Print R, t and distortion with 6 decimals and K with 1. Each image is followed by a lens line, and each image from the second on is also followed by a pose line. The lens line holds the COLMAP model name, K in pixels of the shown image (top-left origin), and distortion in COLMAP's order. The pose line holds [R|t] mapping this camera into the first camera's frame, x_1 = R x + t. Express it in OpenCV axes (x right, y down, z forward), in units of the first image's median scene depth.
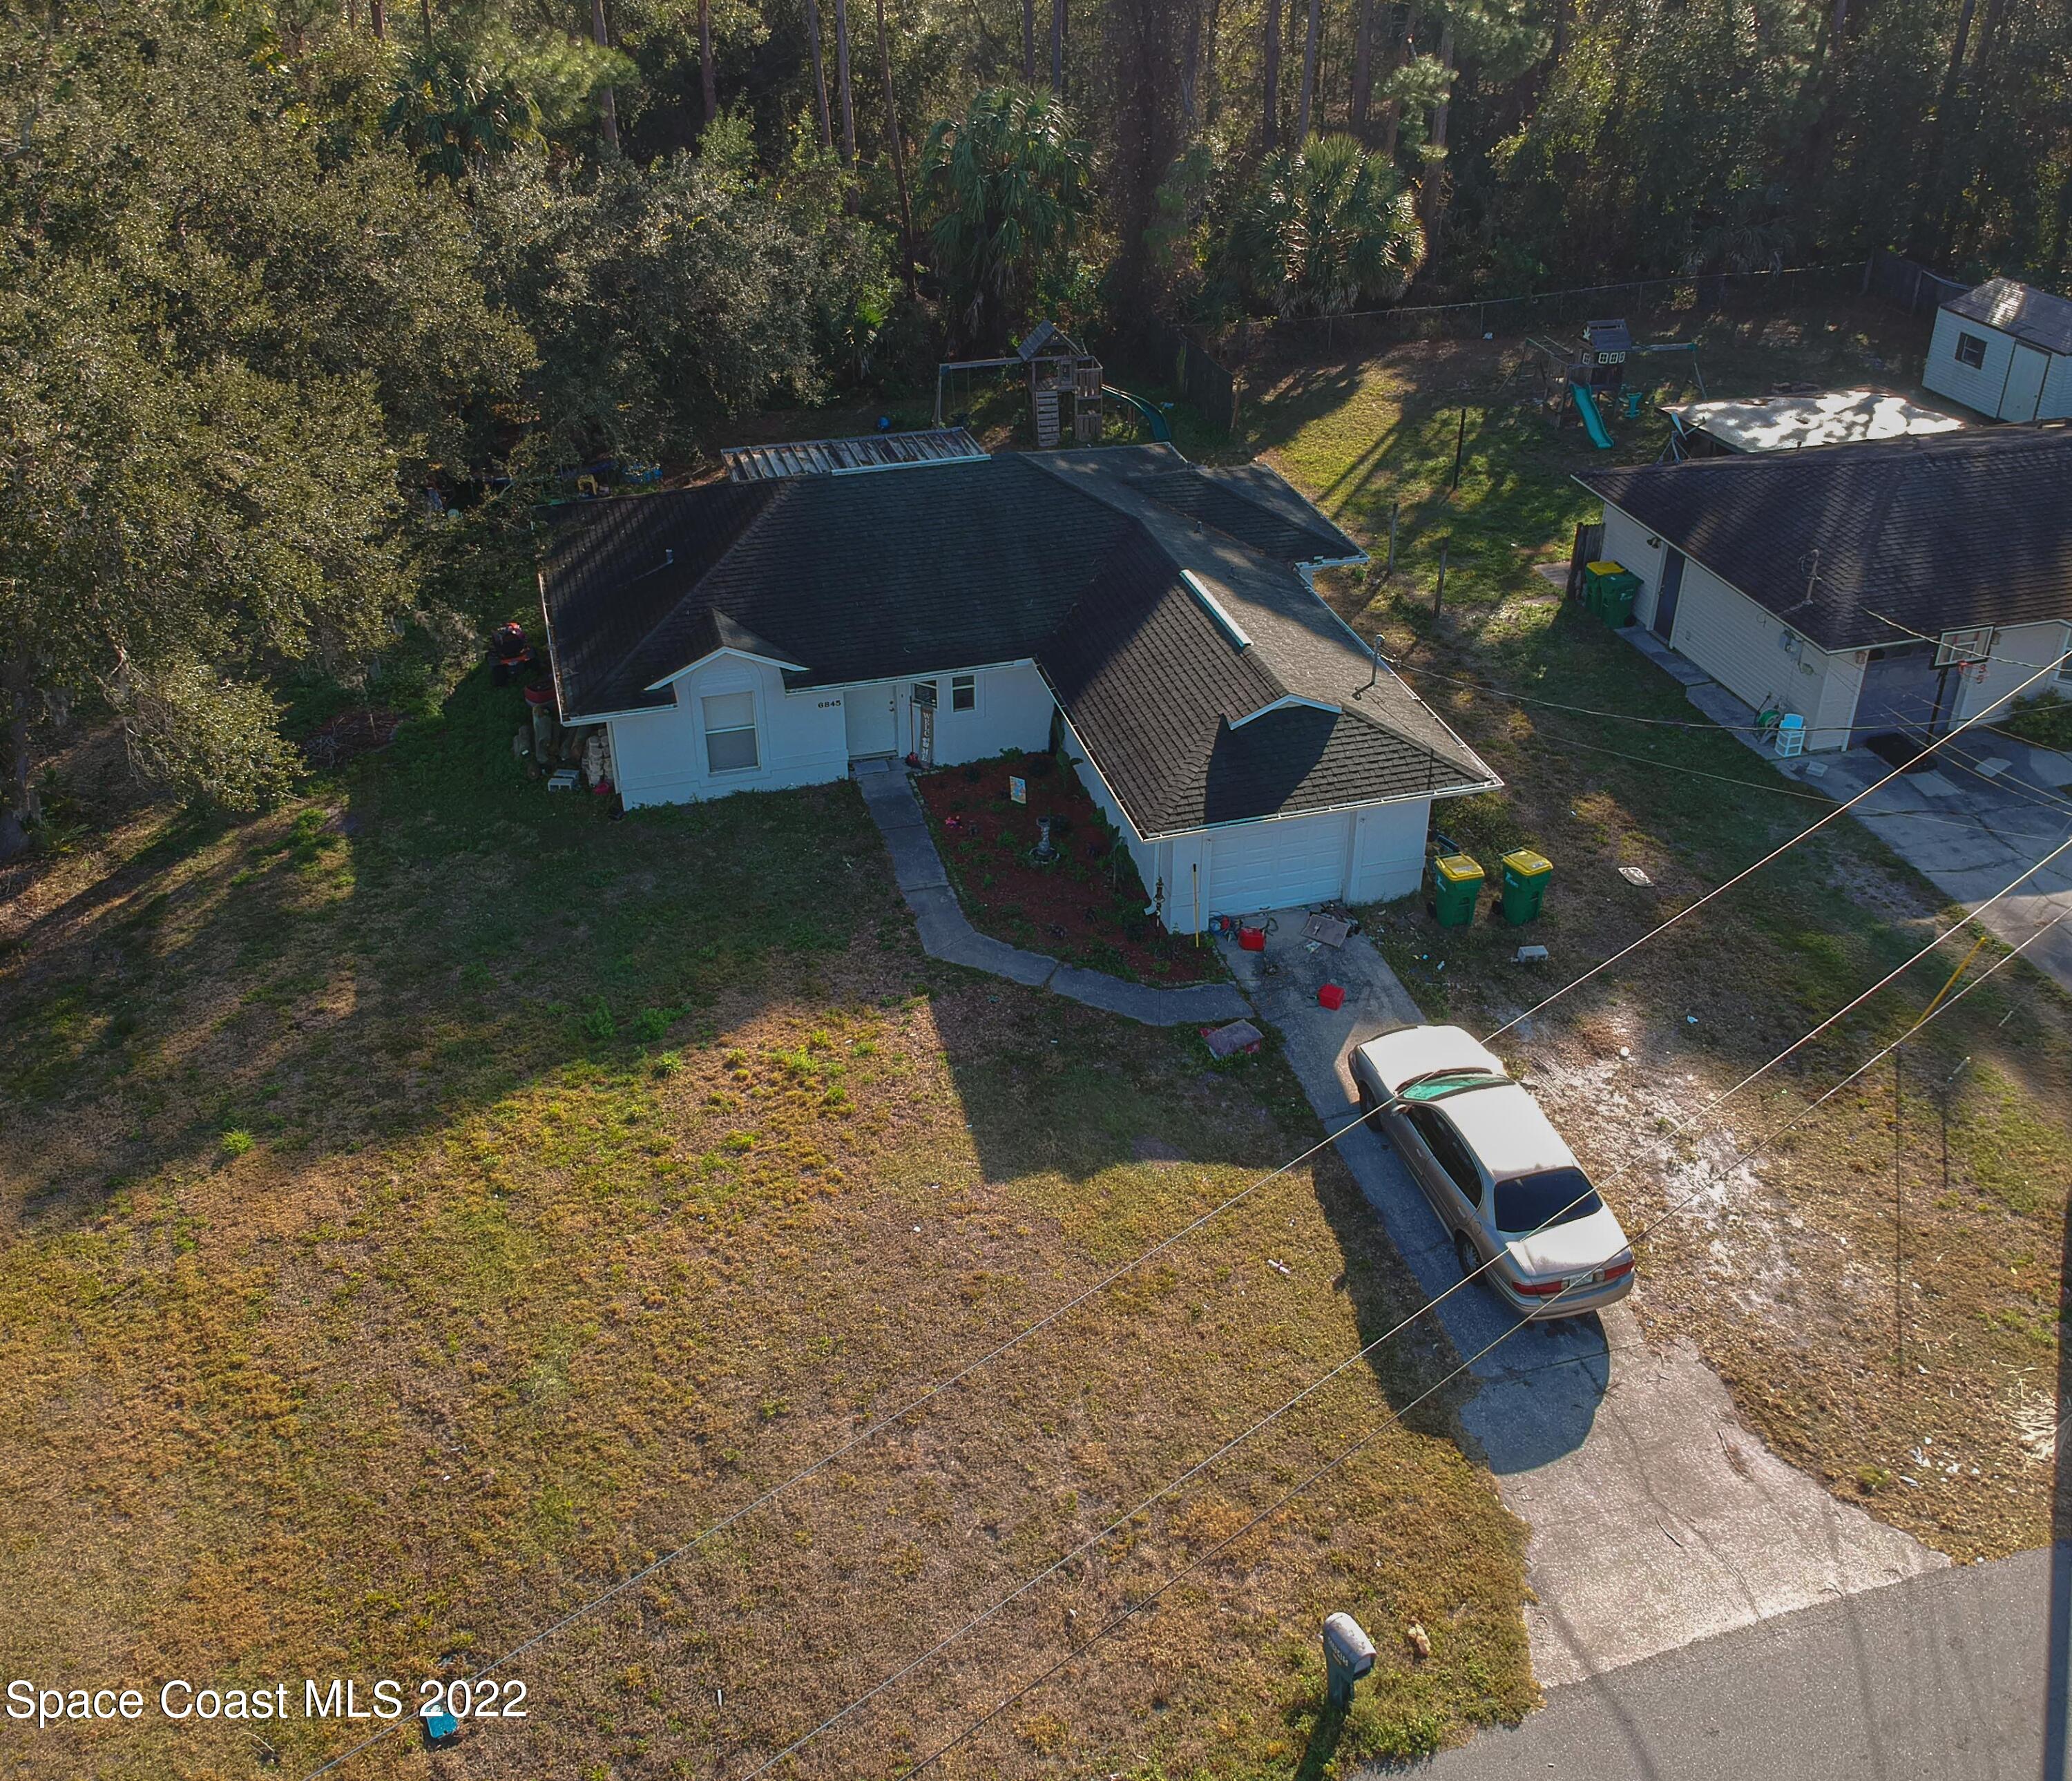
lens RADIAL K [[1952.7, 0, 1032.1], [0, 1952.7, 699.4], [0, 0, 1]] dist [0.086842, -0.158262]
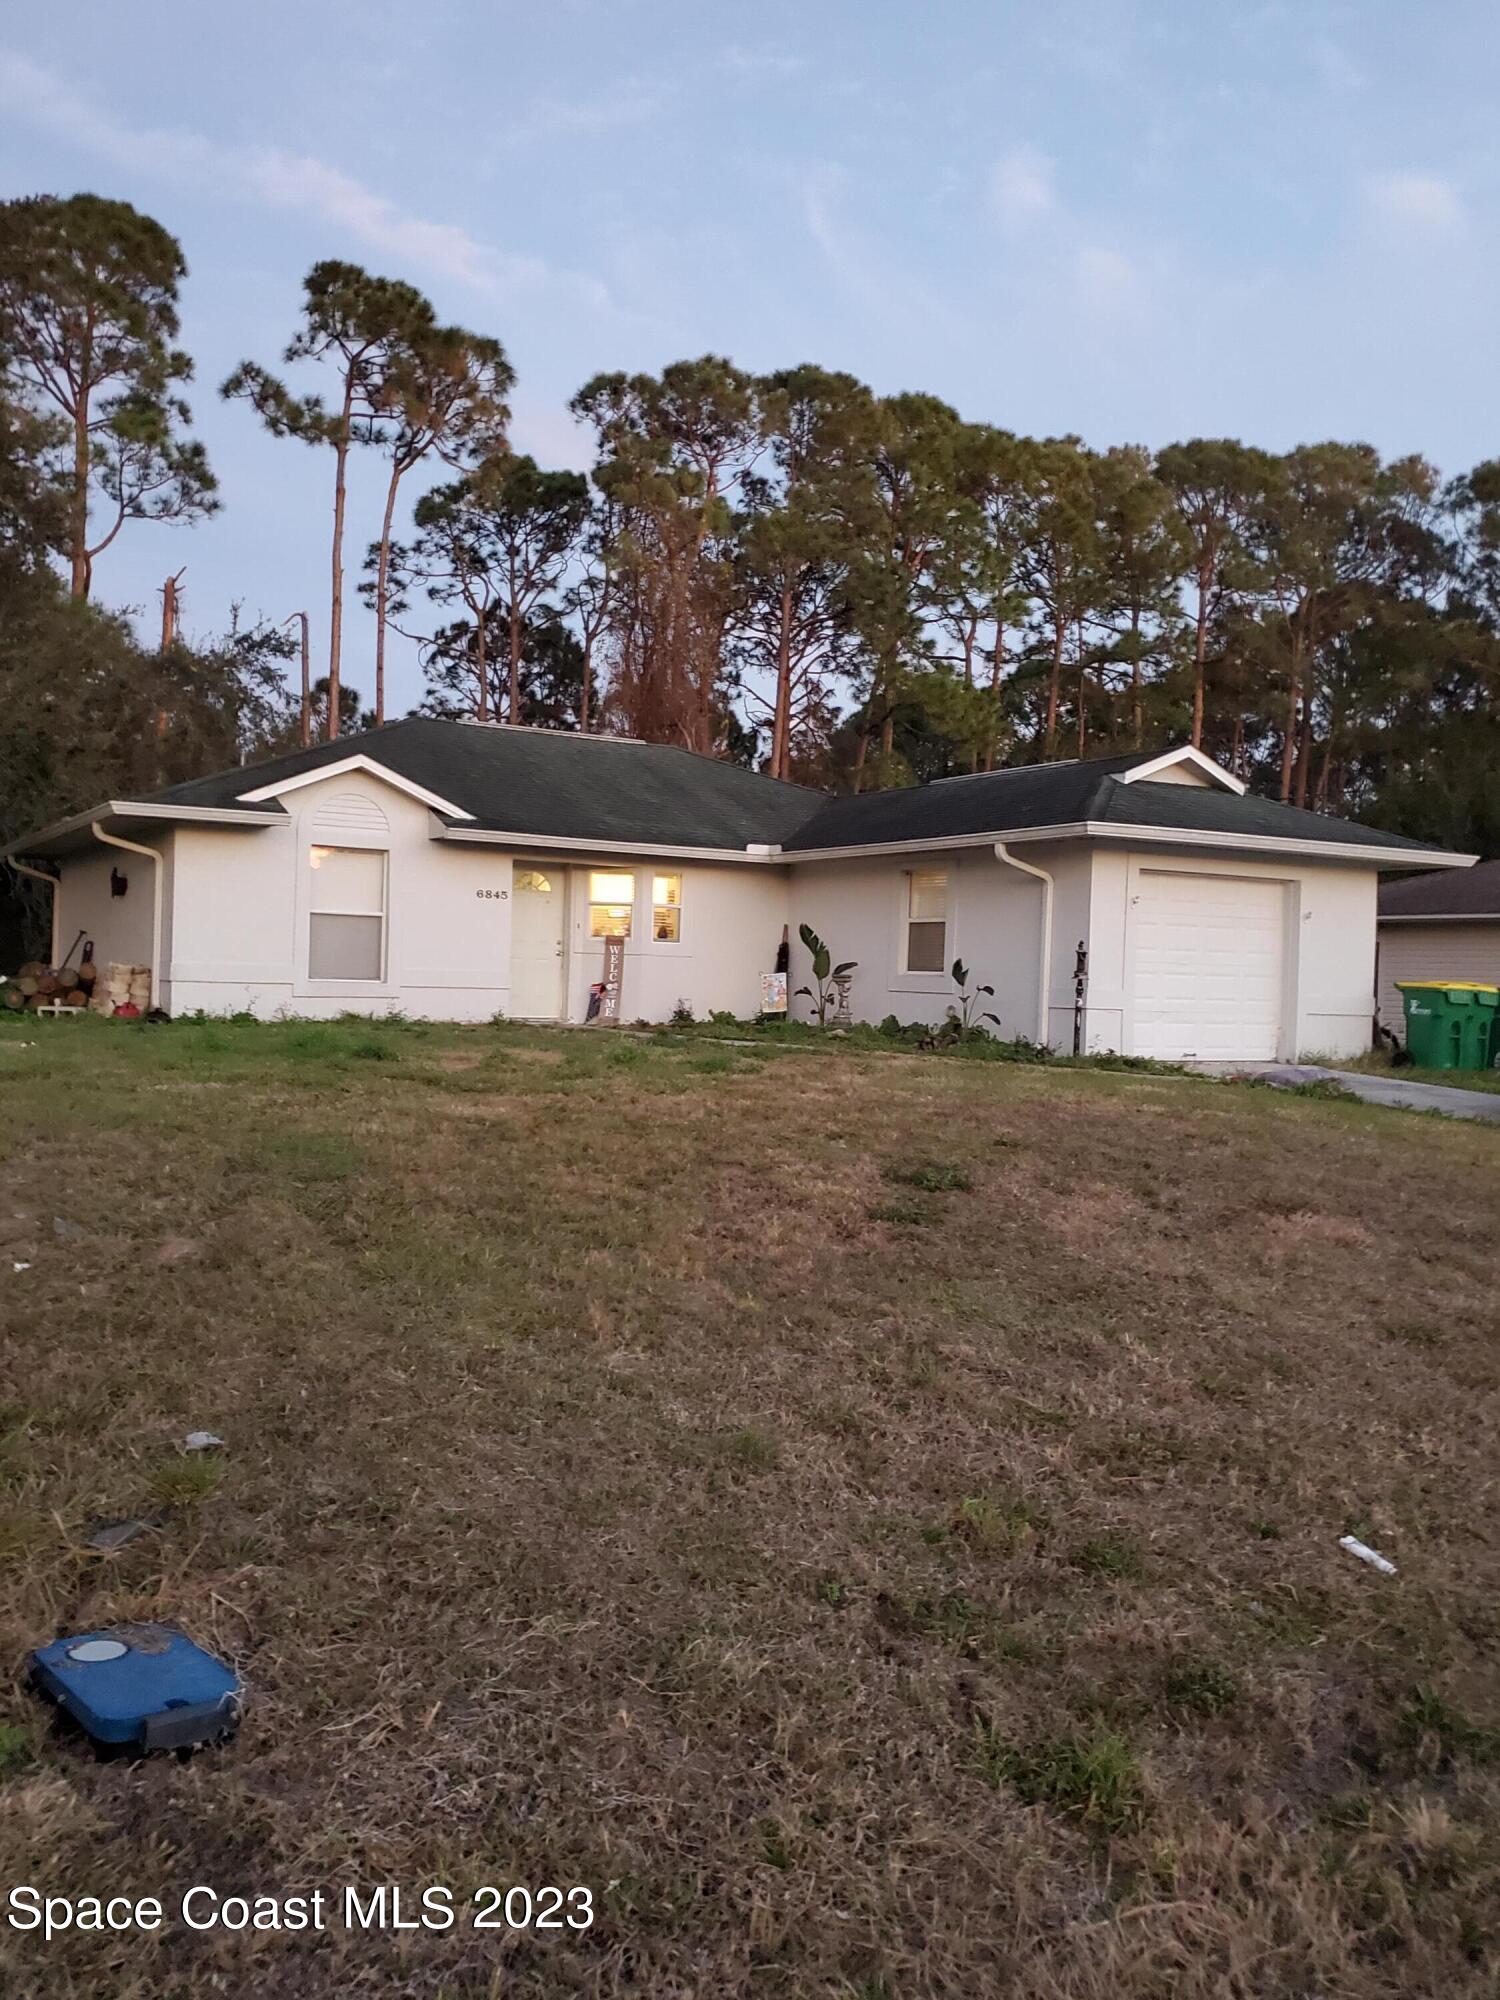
lens RADIAL K [[1679.9, 0, 768.5], [0, 1679.9, 997.4], [0, 0, 1]] dist [0.108651, -0.295546]
pose [[0.964332, 0.033501, 0.262567, -0.198497], [0.088570, 0.893940, -0.439348, 0.371011], [-0.249438, 0.446933, 0.859088, 0.570650]]
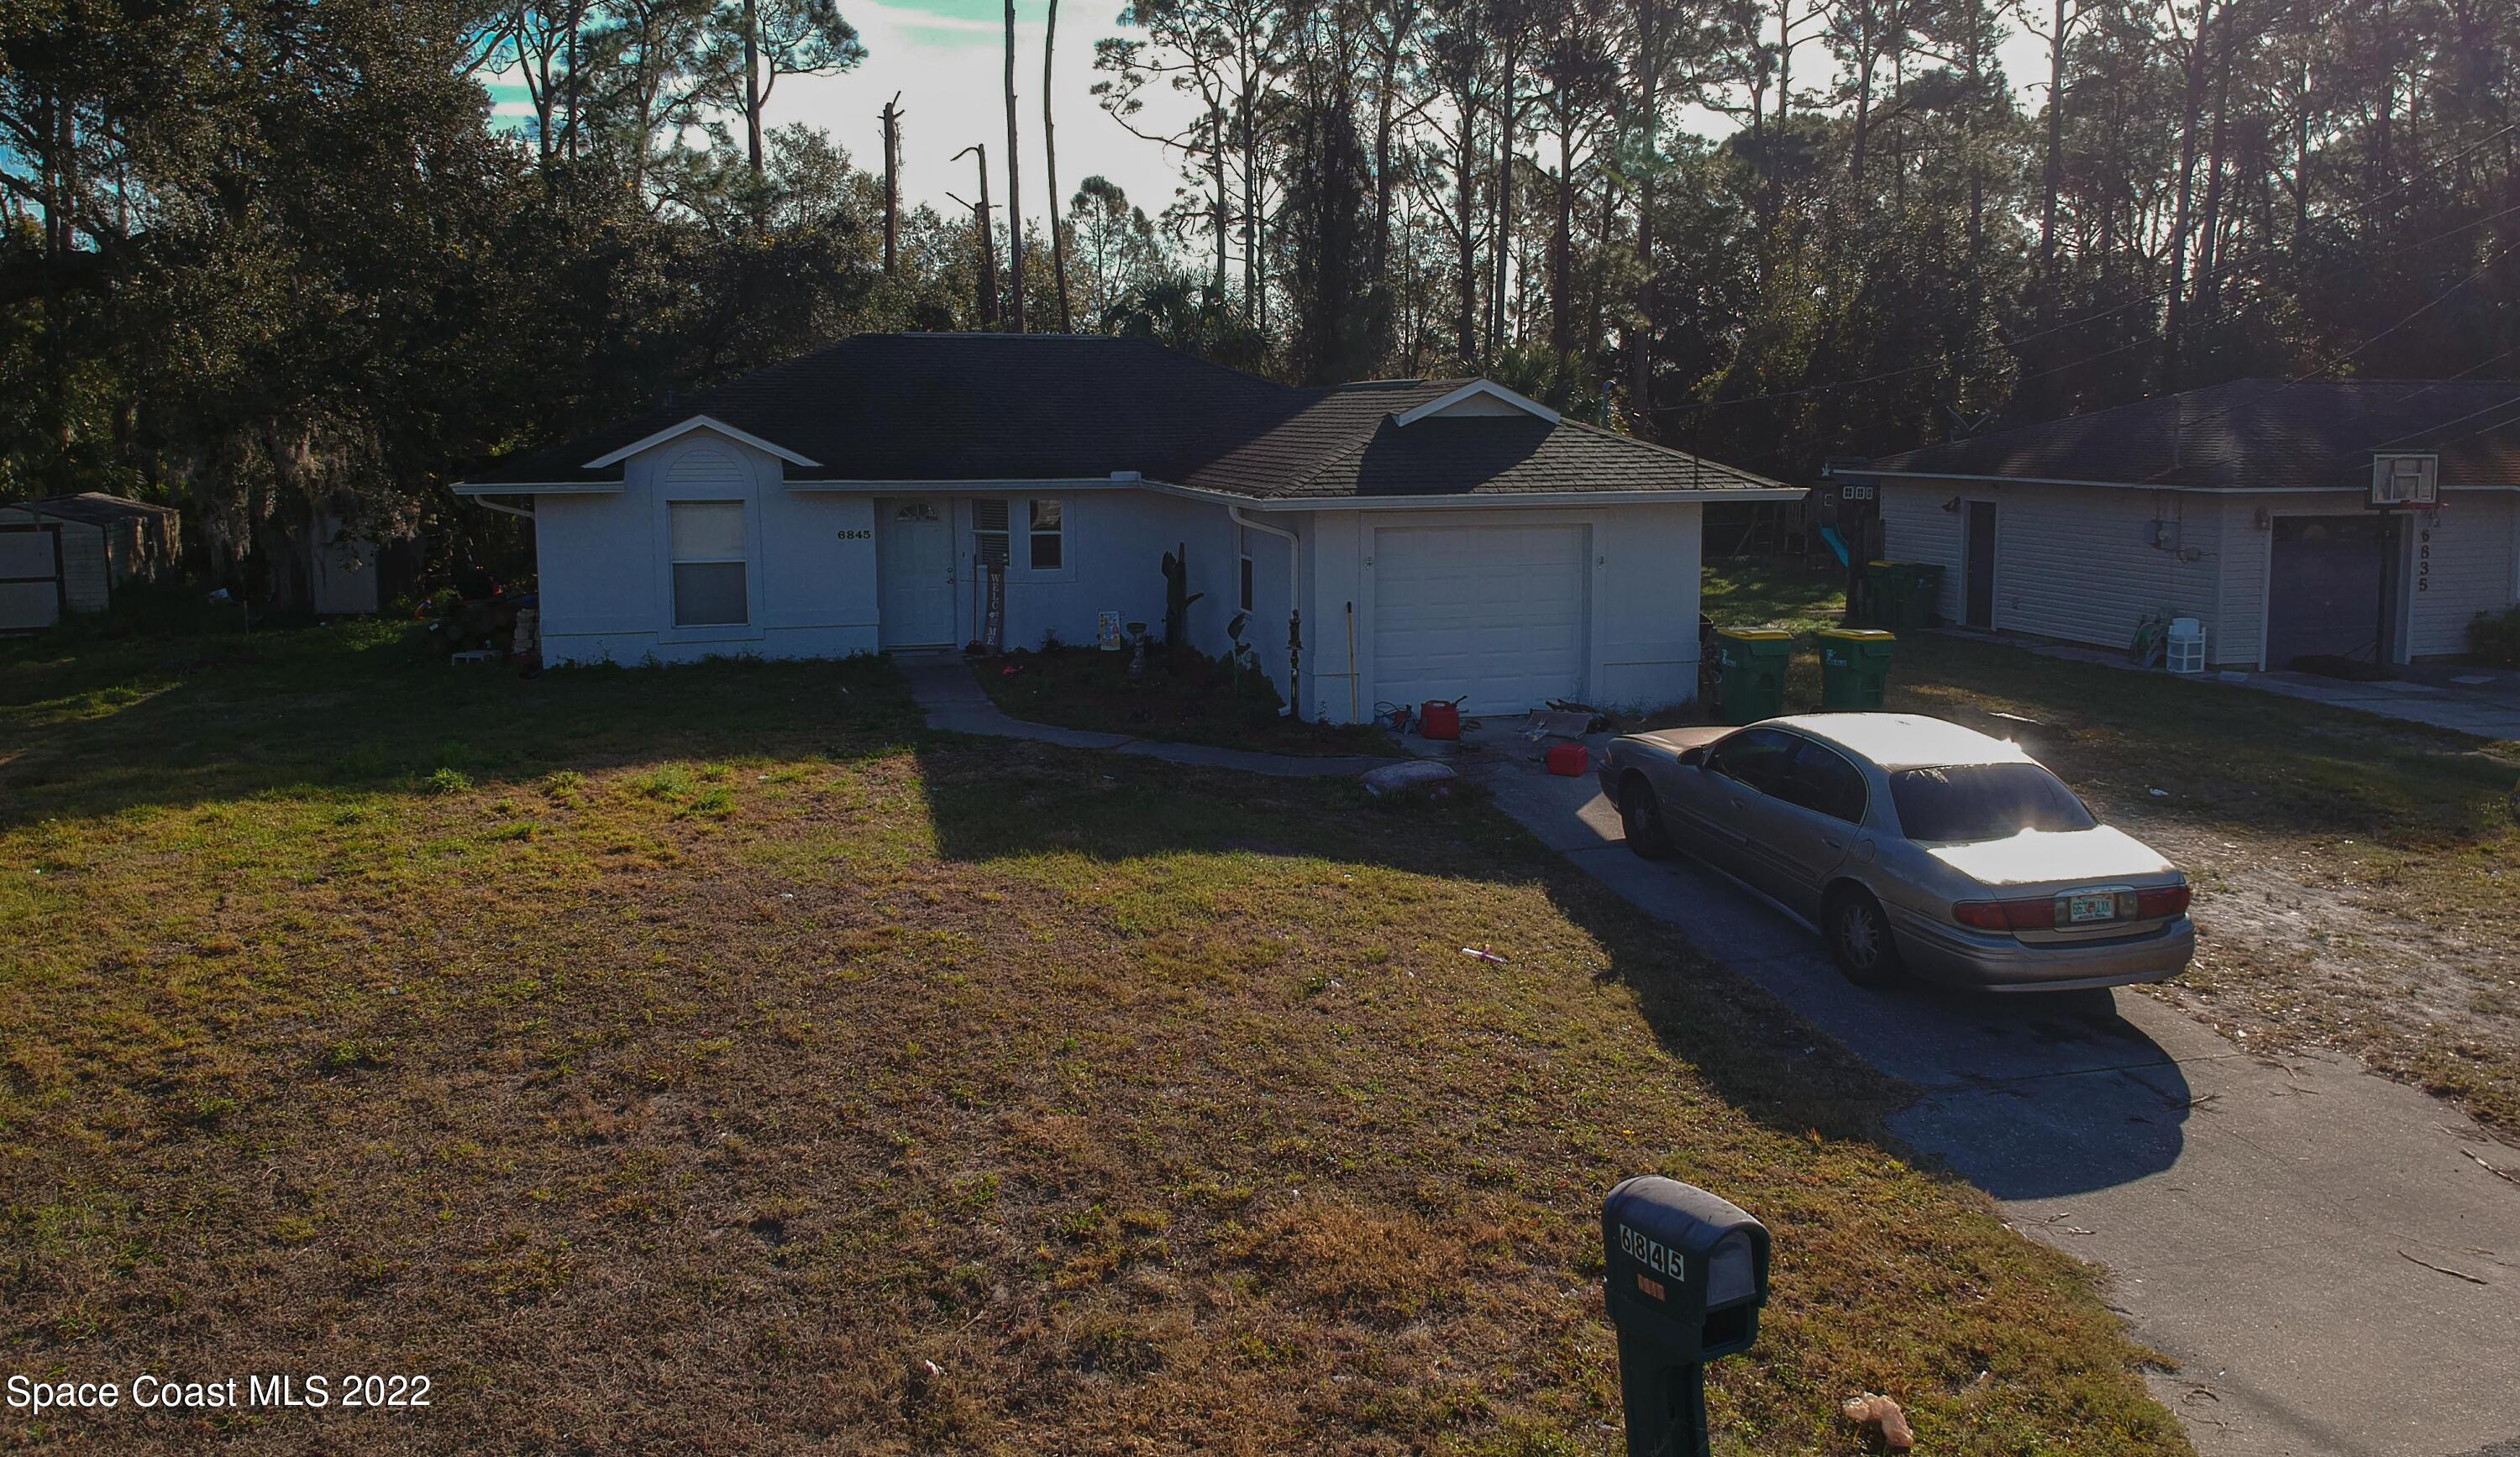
lens RADIAL K [[1839.0, 0, 1258.7], [0, 1839.0, 635.3], [0, 0, 1]] dist [0.081602, -0.153916]
pose [[0.999957, 0.005689, -0.007331, 0.061036], [-0.007923, 0.934731, -0.355268, 0.333162], [0.004831, 0.355311, 0.934736, 0.455338]]
